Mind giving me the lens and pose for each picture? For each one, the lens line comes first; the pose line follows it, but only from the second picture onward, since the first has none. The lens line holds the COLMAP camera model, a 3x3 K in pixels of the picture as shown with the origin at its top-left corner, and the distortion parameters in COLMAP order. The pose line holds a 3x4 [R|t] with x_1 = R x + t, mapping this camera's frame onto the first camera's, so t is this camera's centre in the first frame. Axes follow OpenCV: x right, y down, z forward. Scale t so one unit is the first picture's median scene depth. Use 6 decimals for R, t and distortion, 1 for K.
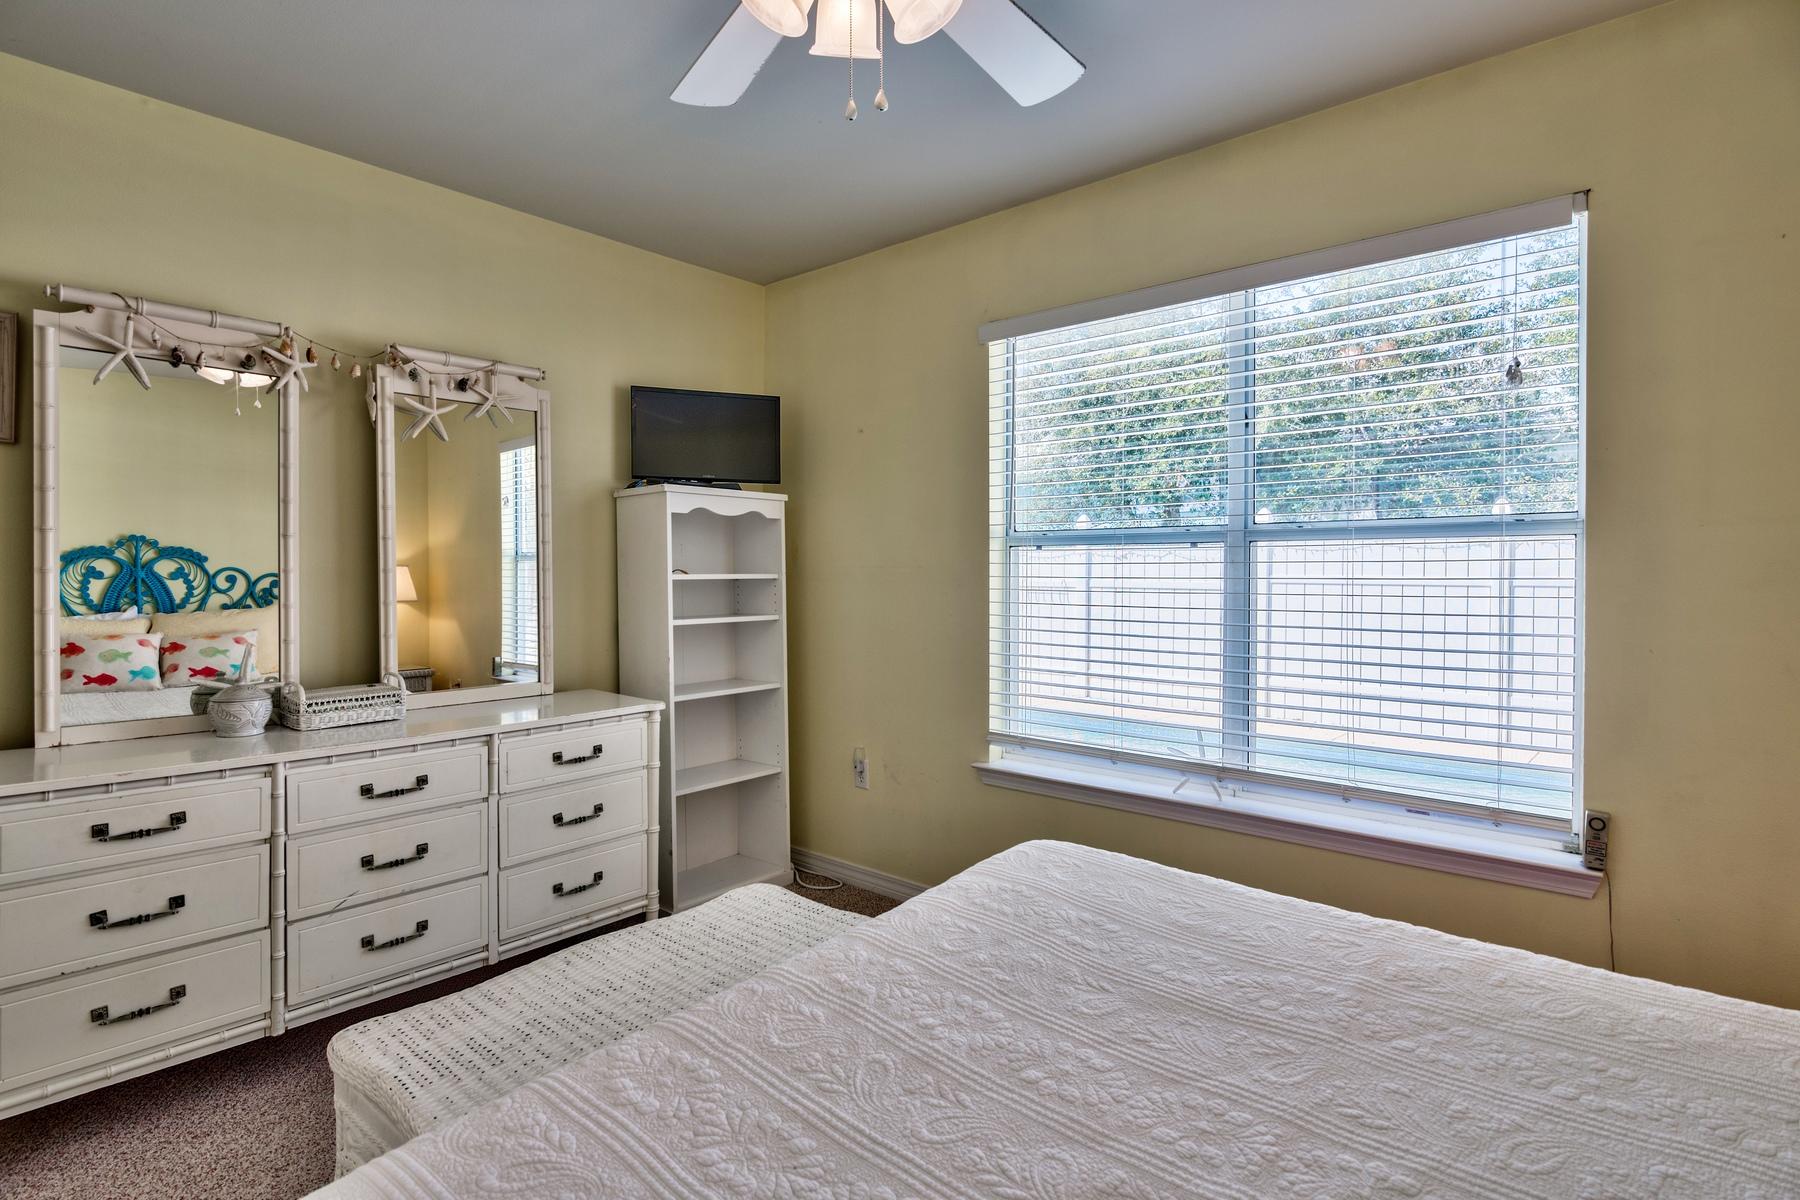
lens RADIAL K [[876.6, 0, 896.6], [0, 876.6, 584.6], [0, 0, 1]] dist [0.000021, -0.000243]
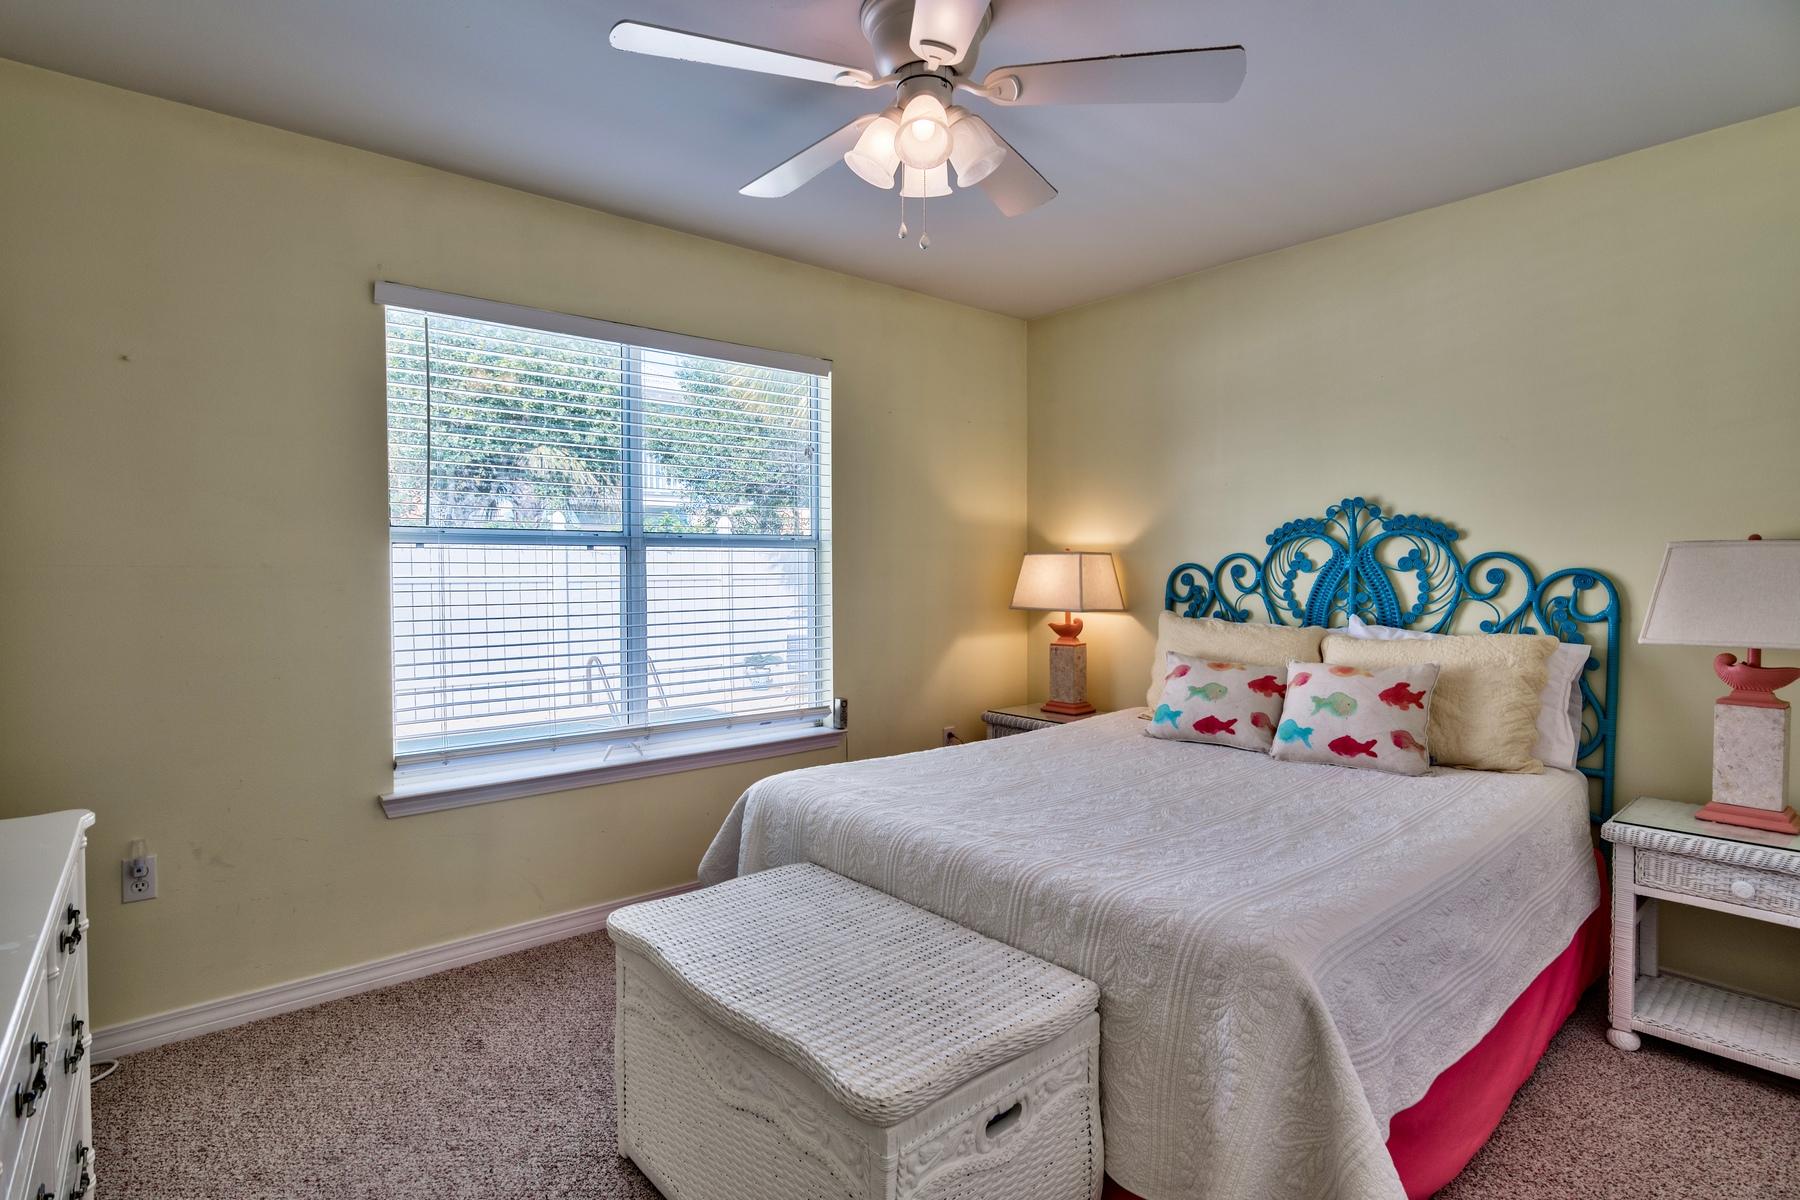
lens RADIAL K [[876.6, 0, 896.6], [0, 876.6, 584.6], [0, 0, 1]] dist [0.000021, -0.000243]
pose [[0.173627, -0.019879, 0.984611, -0.761537], [0.019079, 0.999677, 0.016819, -0.008020], [-0.984627, 0.015865, 0.173950, 0.416712]]
